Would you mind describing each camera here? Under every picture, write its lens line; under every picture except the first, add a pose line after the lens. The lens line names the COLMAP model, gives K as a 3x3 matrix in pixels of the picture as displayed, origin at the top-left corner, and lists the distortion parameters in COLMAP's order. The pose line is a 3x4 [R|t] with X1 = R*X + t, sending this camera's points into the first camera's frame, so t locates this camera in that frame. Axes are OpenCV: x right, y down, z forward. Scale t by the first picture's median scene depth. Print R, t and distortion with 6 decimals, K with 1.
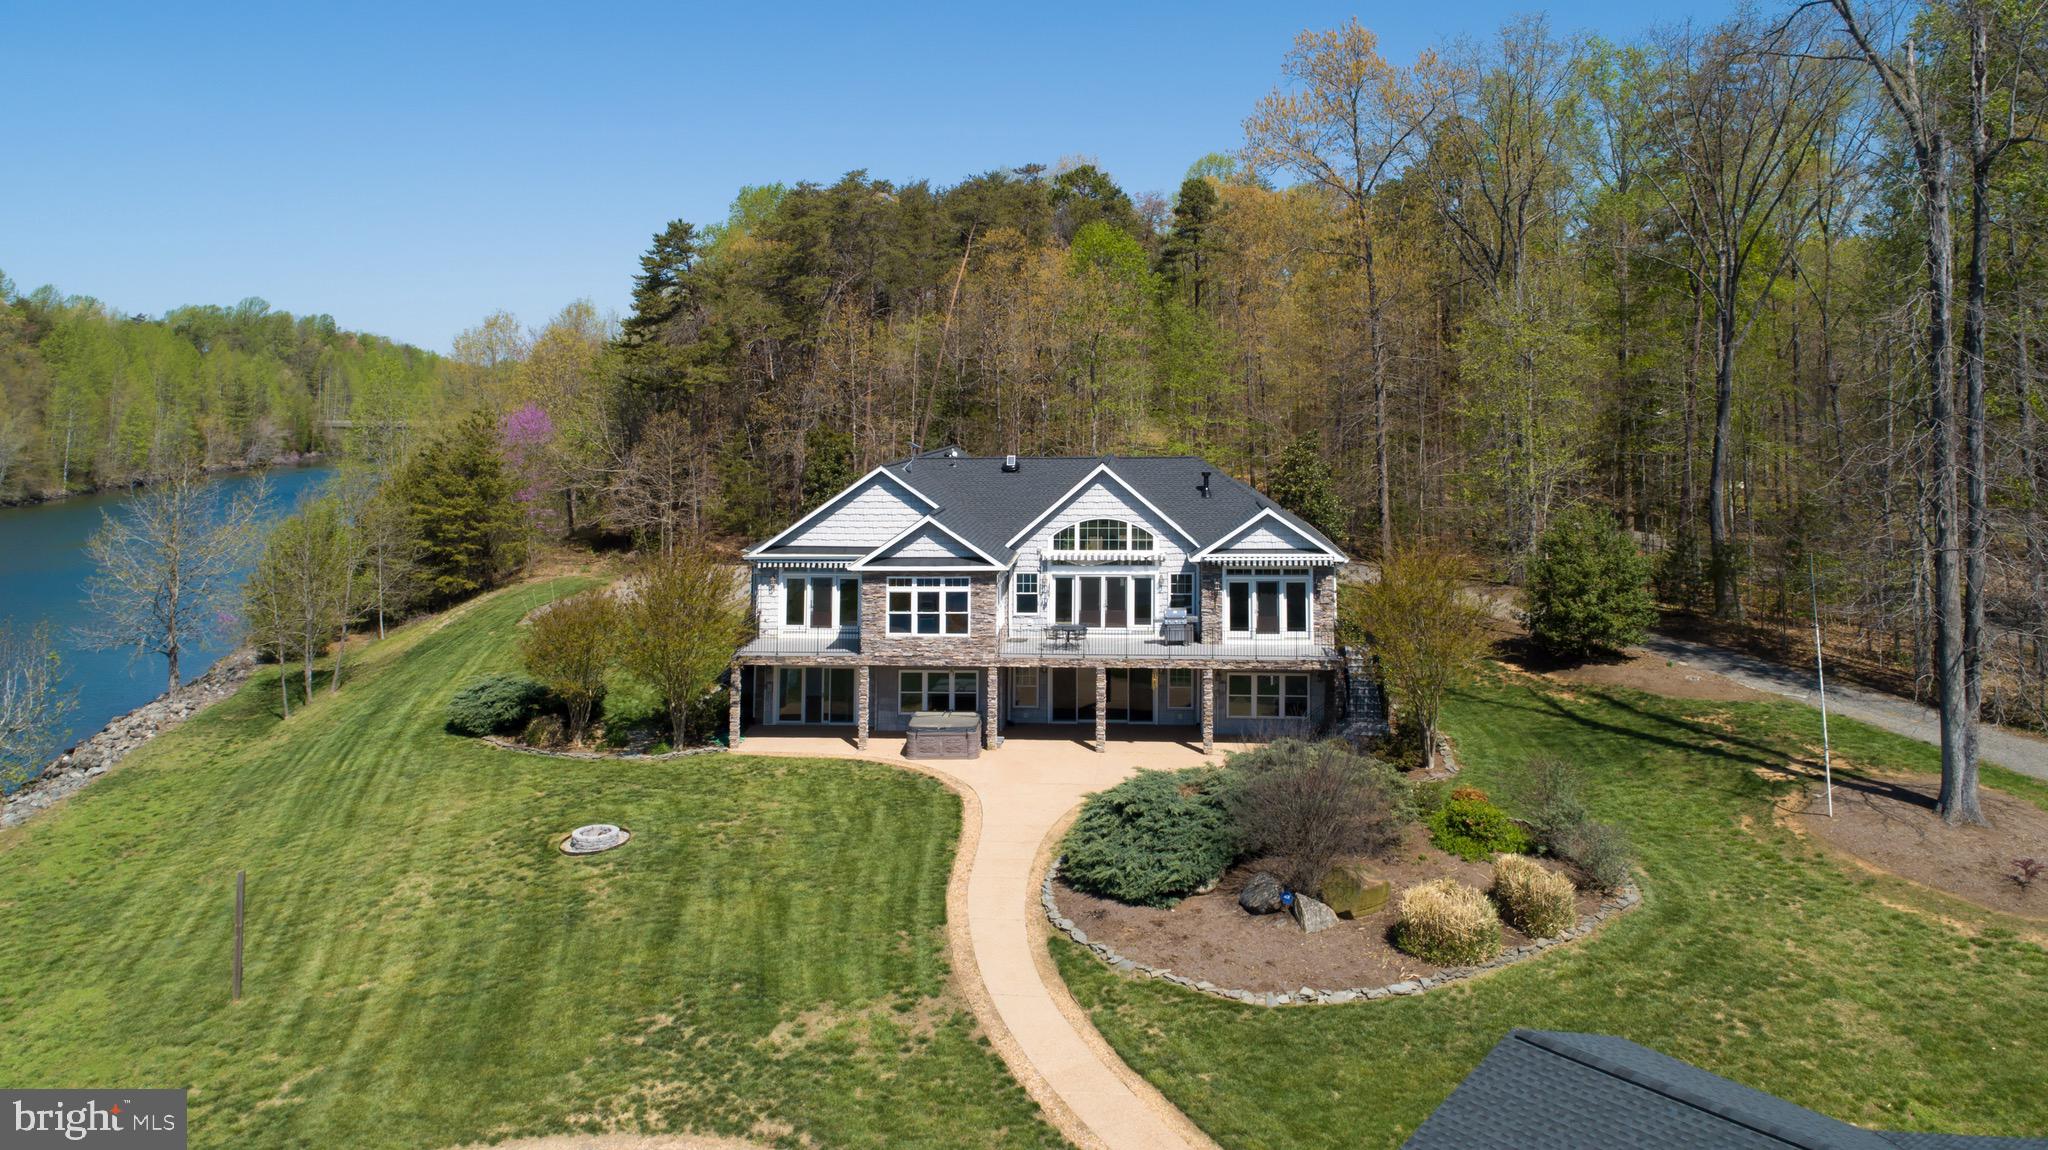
lens RADIAL K [[1419.7, 0, 1039.2], [0, 1419.7, 331.1], [0, 0, 1]] dist [-0.019736, 0.007965]
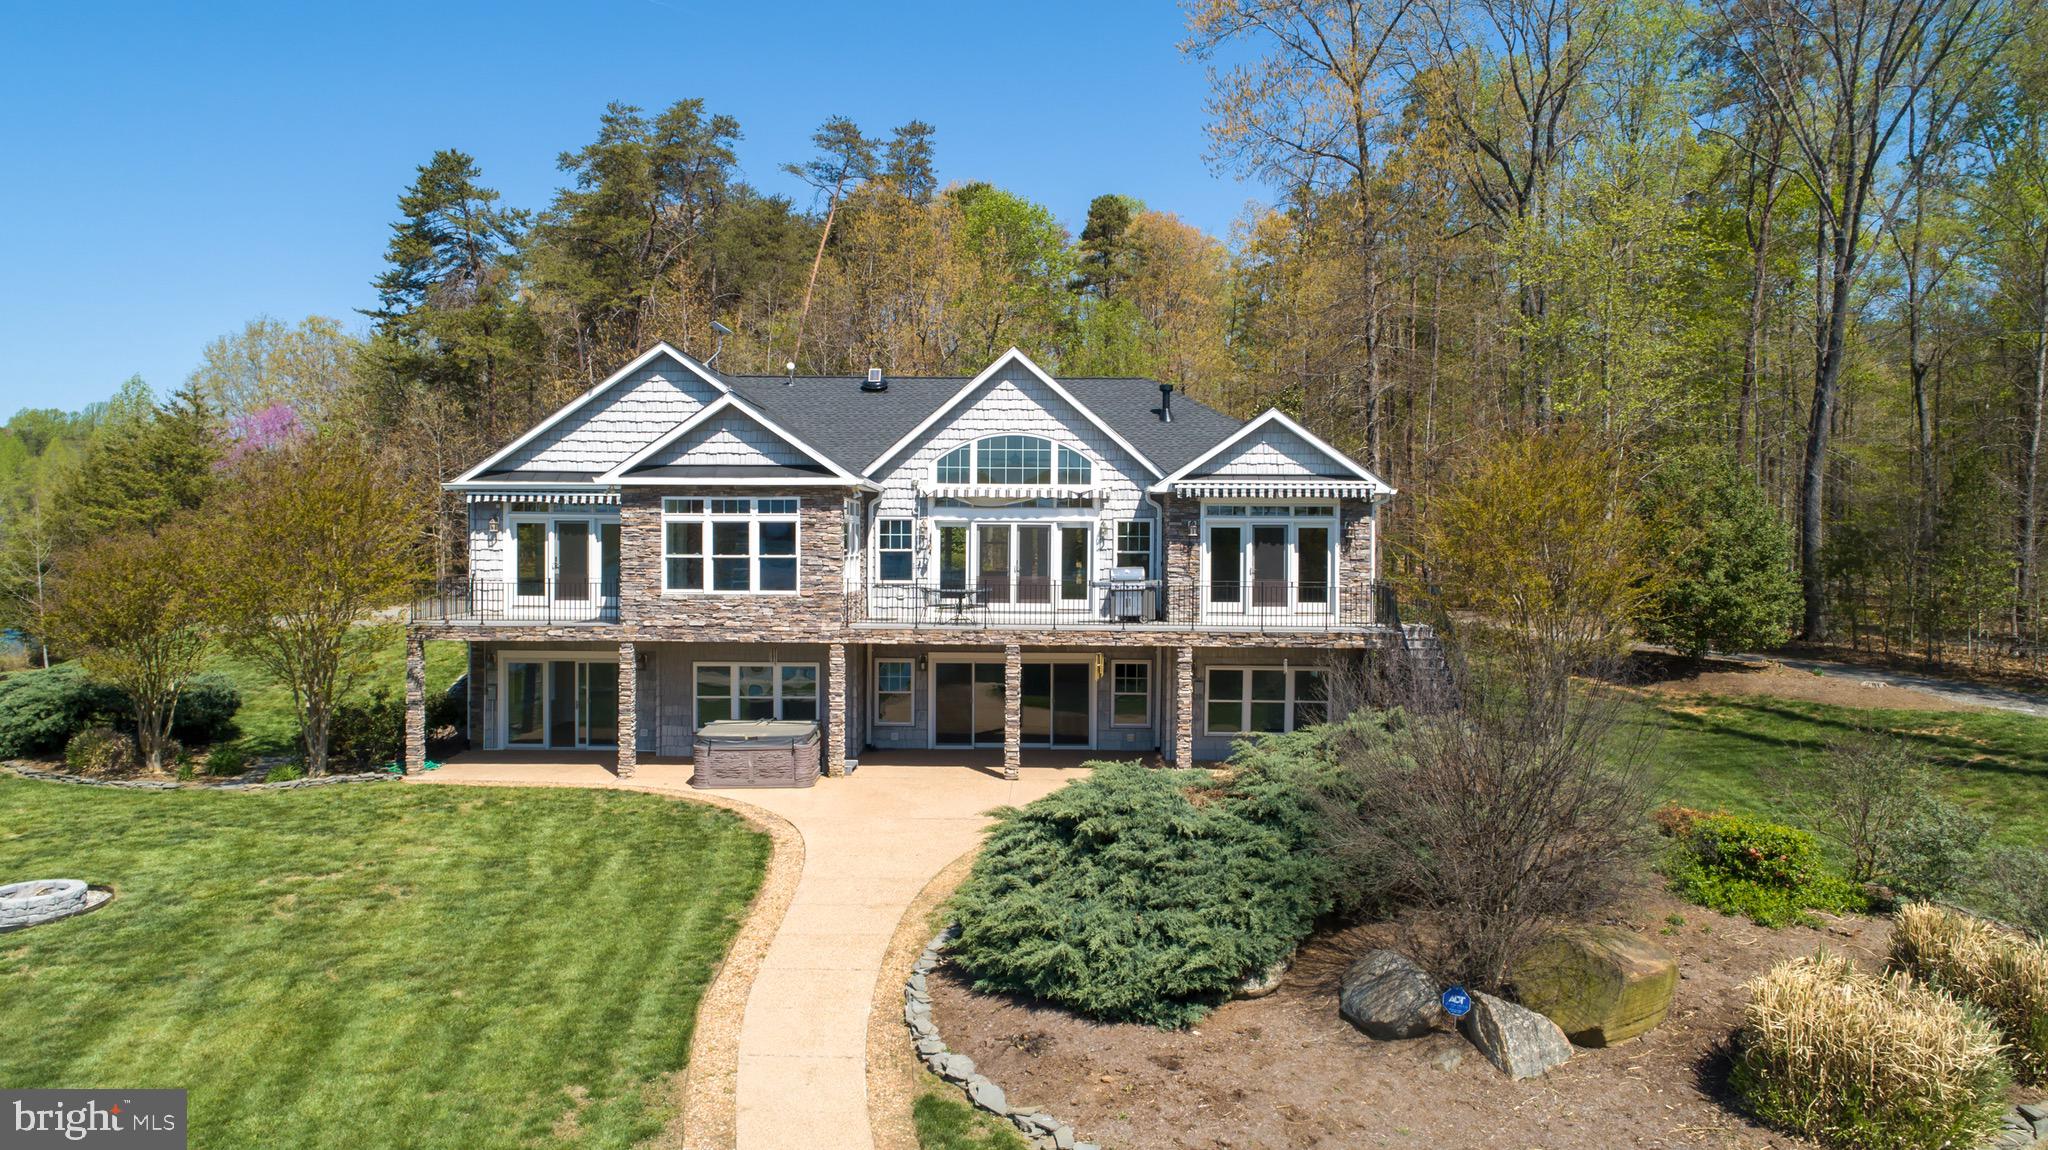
lens RADIAL K [[1419.7, 0, 1000.9], [0, 1419.7, 563.4], [0, 0, 1]] dist [-0.019736, 0.007965]
pose [[0.998644, 0.004453, 0.051873, 0.005974], [-0.008385, 0.997085, 0.075834, 0.150237], [-0.051385, -0.076166, 0.995770, 0.374655]]
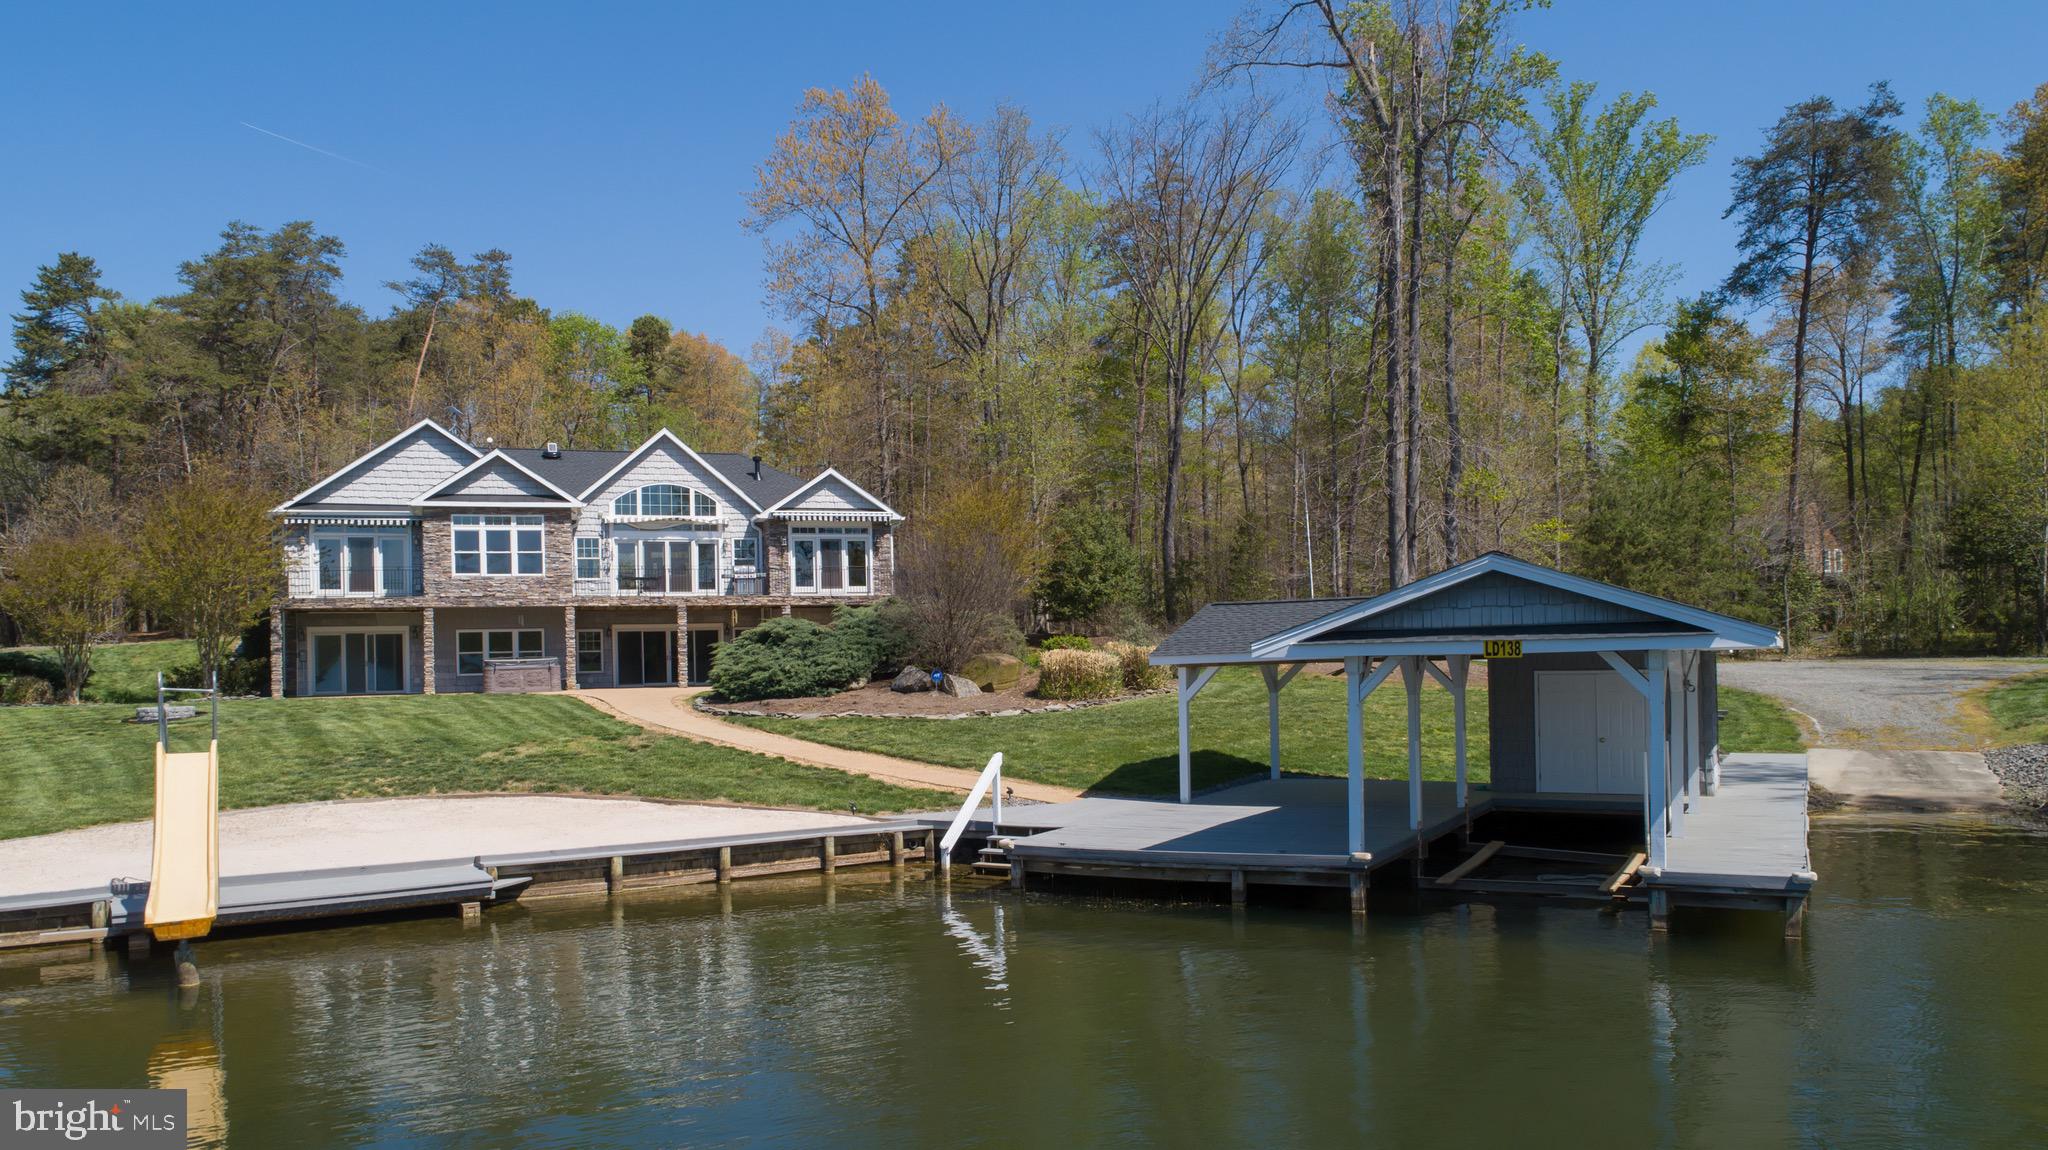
lens RADIAL K [[1419.7, 0, 1033.1], [0, 1419.7, 617.3], [0, 0, 1]] dist [-0.019736, 0.007965]
pose [[0.914645, -0.014325, 0.404003, -0.131640], [0.001973, 0.999518, 0.030974, 0.208024], [-0.404252, -0.027533, 0.914233, -0.026772]]
